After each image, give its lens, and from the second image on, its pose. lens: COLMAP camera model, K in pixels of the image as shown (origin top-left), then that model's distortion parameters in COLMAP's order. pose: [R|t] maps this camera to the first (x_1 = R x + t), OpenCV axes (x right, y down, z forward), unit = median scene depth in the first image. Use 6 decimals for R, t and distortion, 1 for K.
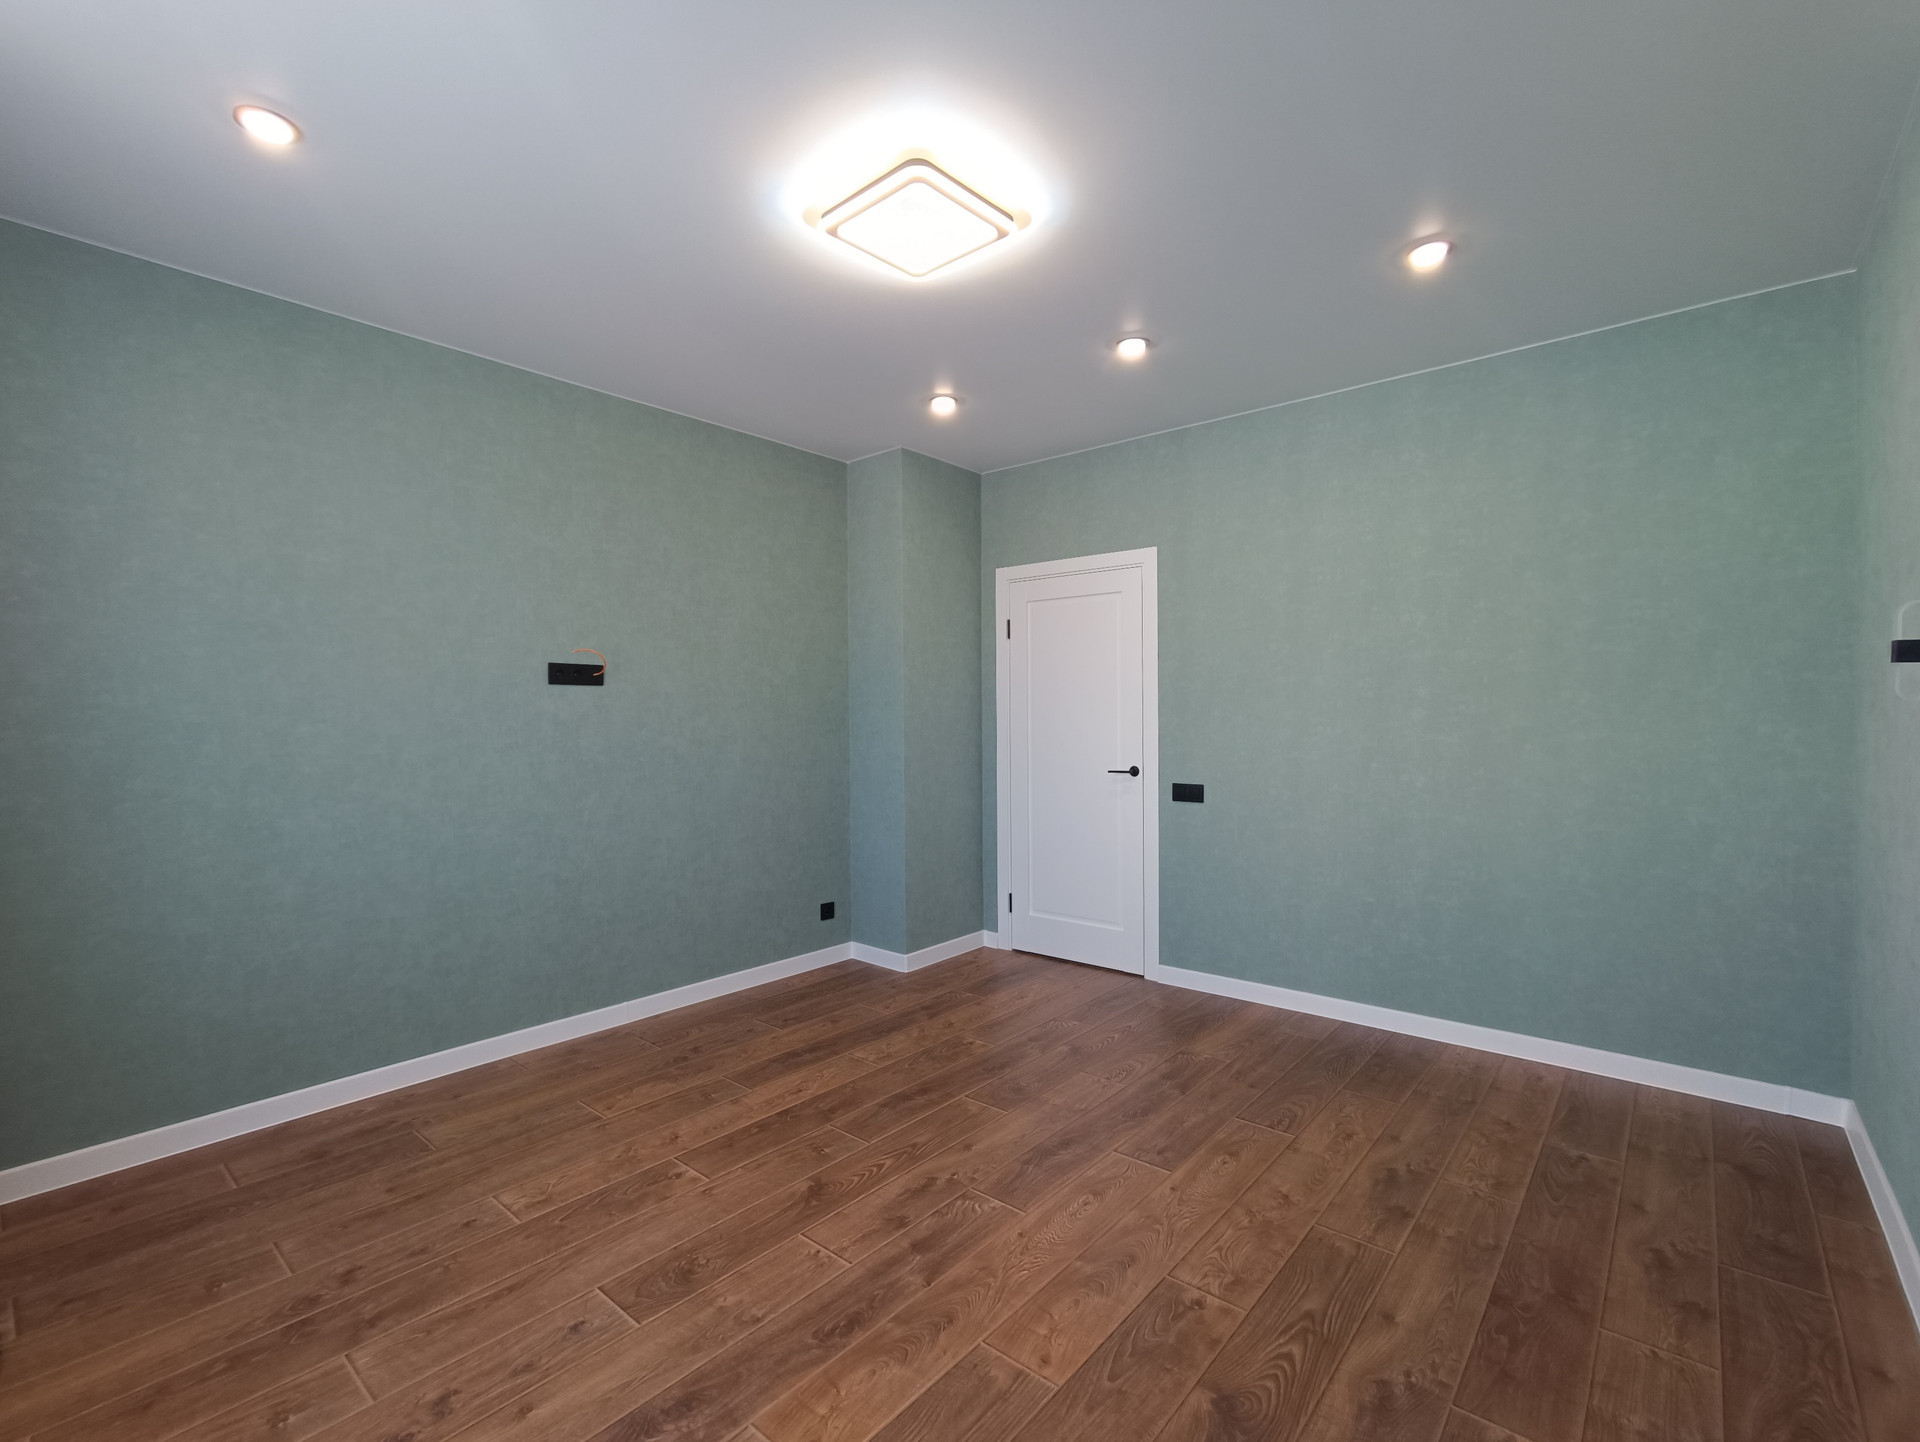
lens RADIAL K [[870.3, 0, 960.0], [0, 870.3, 721.0], [0, 0, 1]] dist [-0.001880, 0.000539]
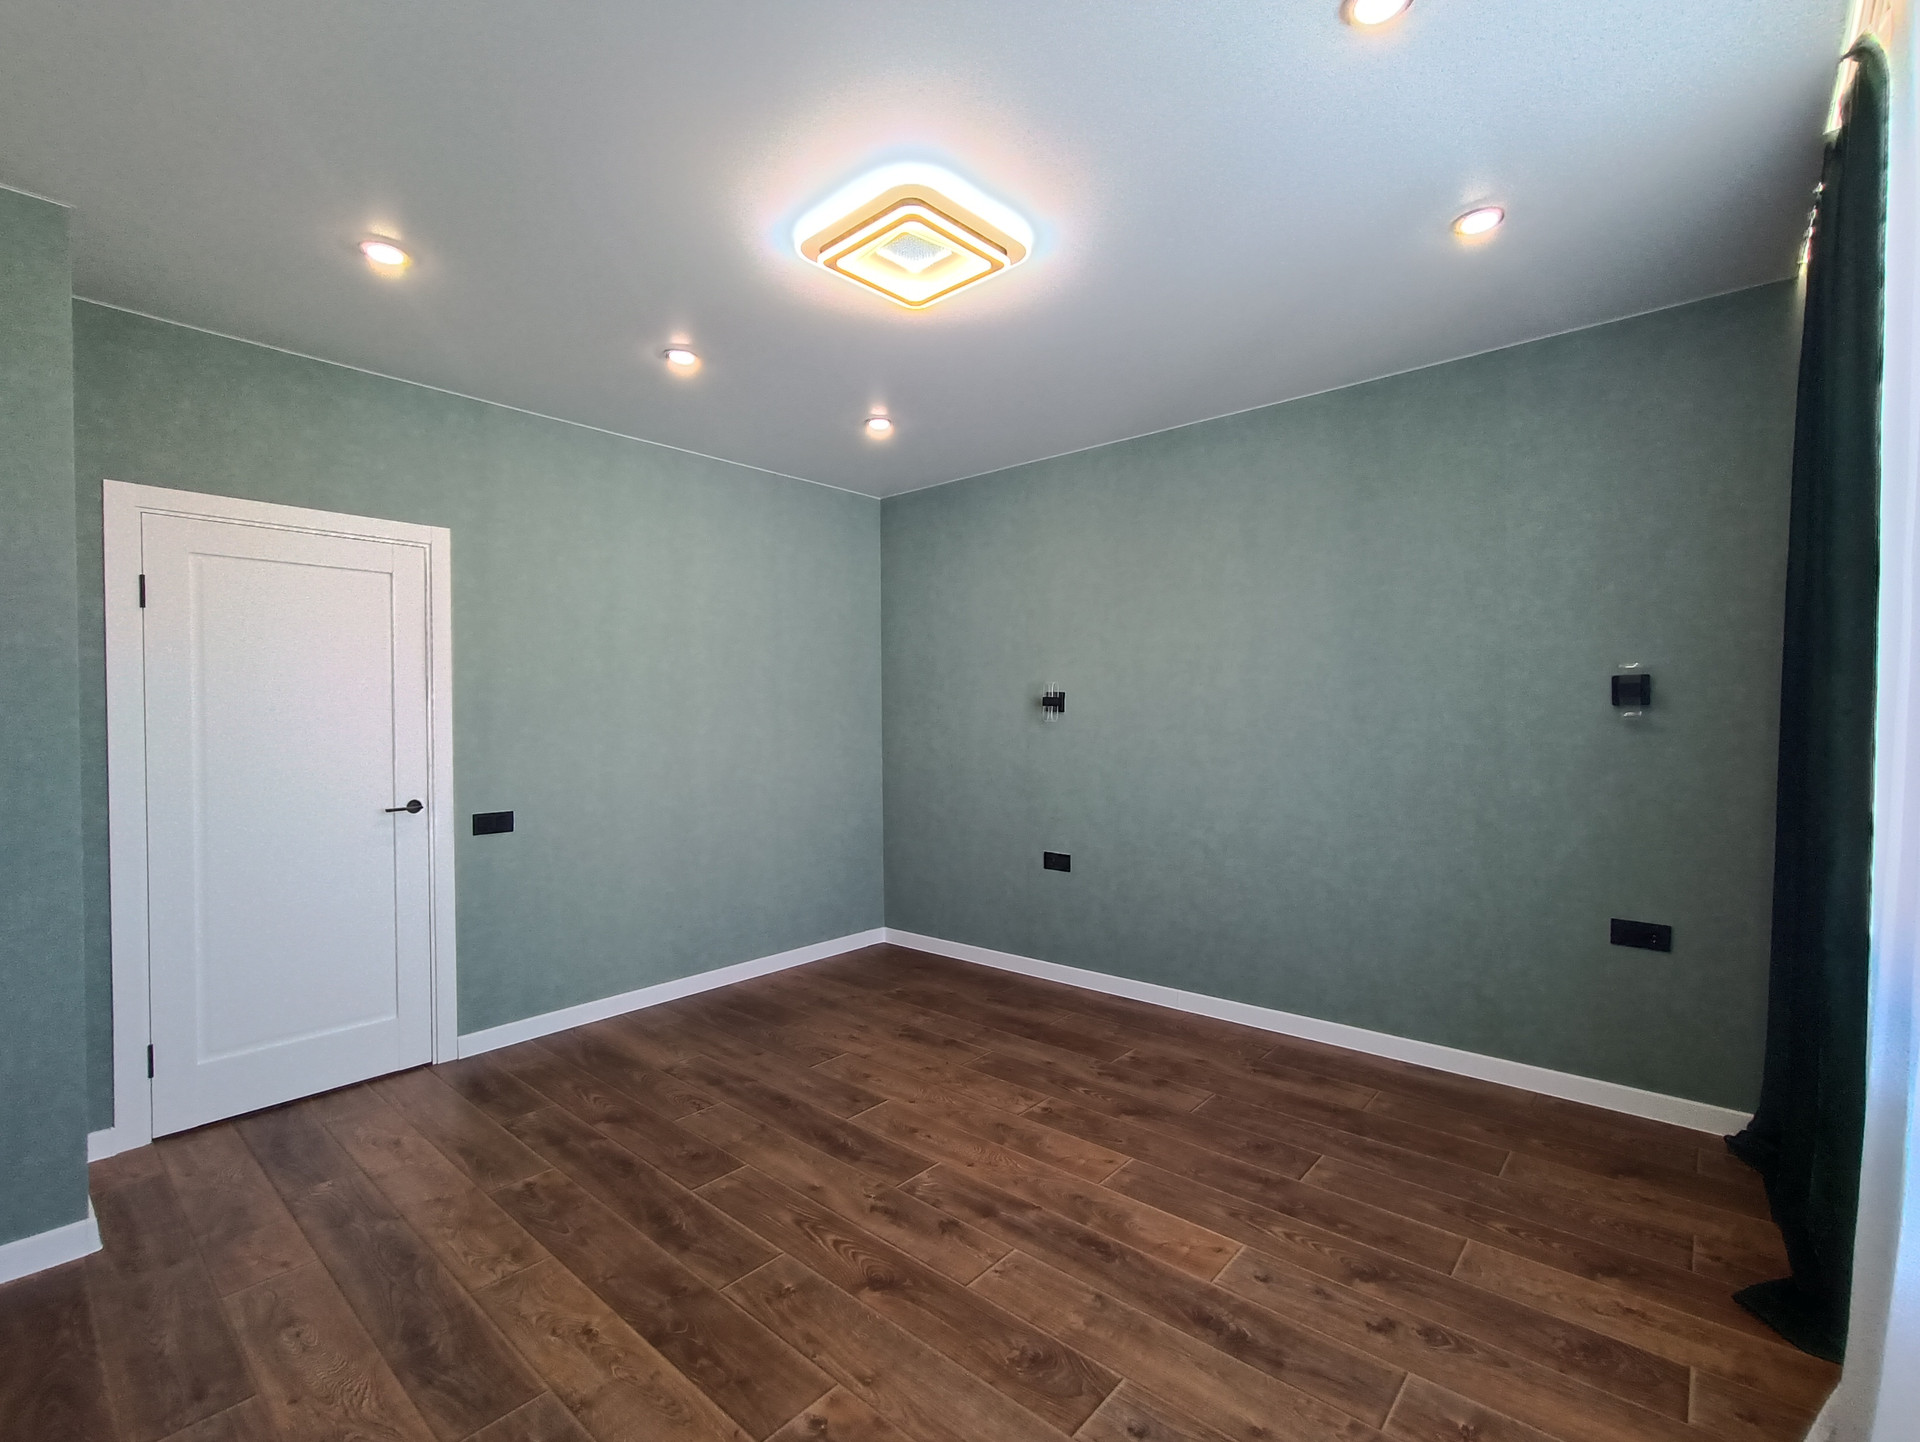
lens RADIAL K [[865.5, 0, 962.7], [0, 865.5, 718.6], [0, 0, 1]] dist [-0.029260, 0.015977]
pose [[0.009873, 0.005081, 0.999938, -1.004967], [0.014496, 0.999881, -0.005223, -0.017534], [-0.999846, 0.014547, 0.009798, 0.889043]]
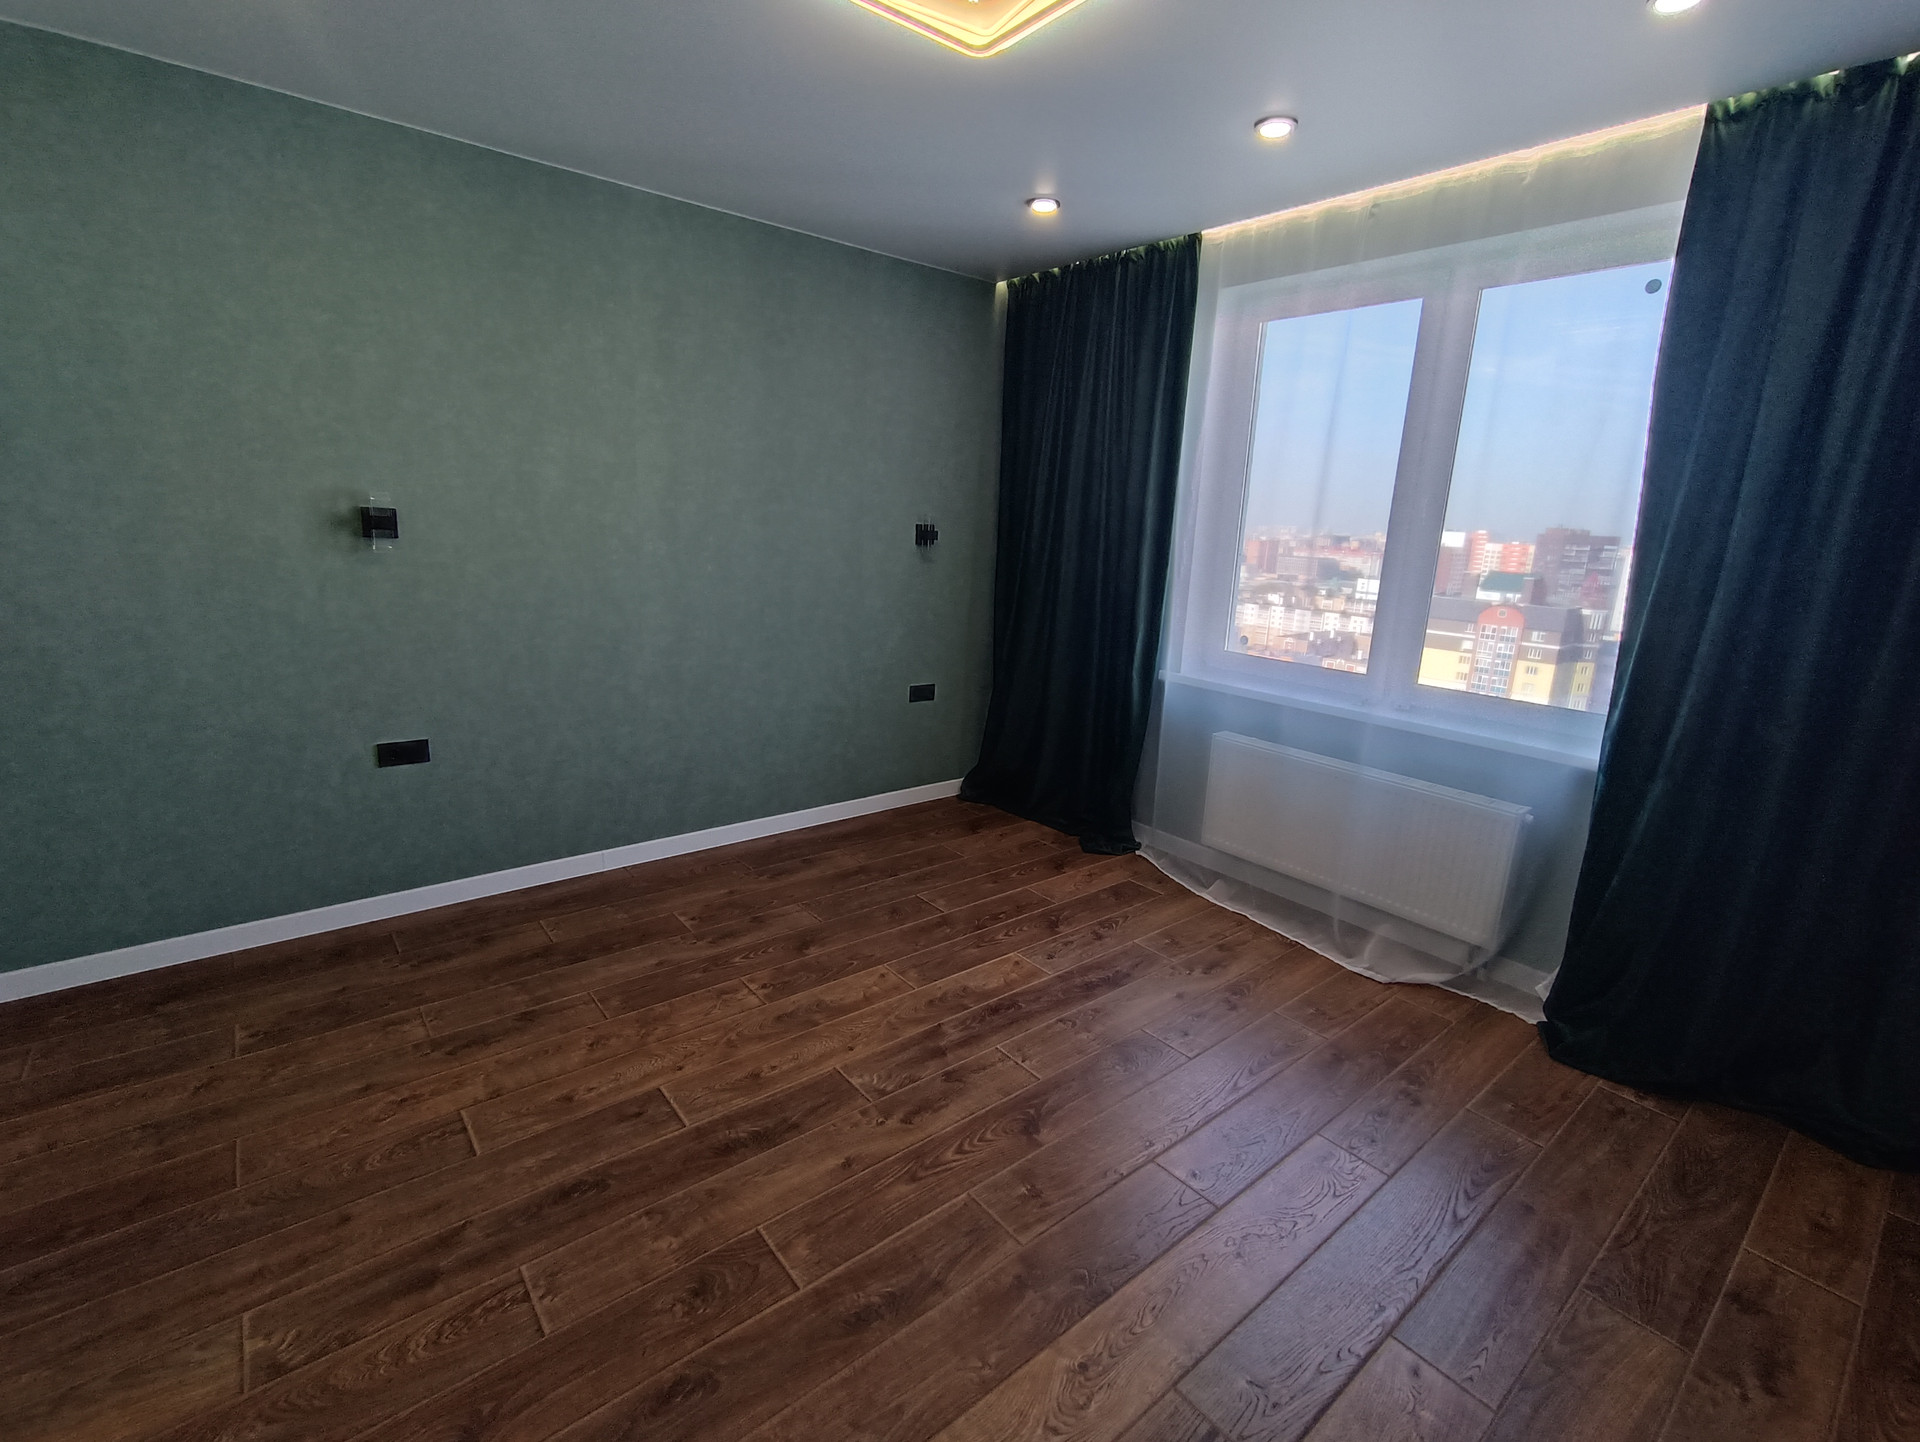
lens RADIAL K [[865.5, 0, 962.7], [0, 865.5, 718.6], [0, 0, 1]] dist [-0.029260, 0.015977]
pose [[-0.983998, -0.075885, 0.161210, -0.206120], [-0.036576, 0.971532, 0.234069, -0.102585], [-0.174383, 0.224427, -0.958761, 1.778583]]
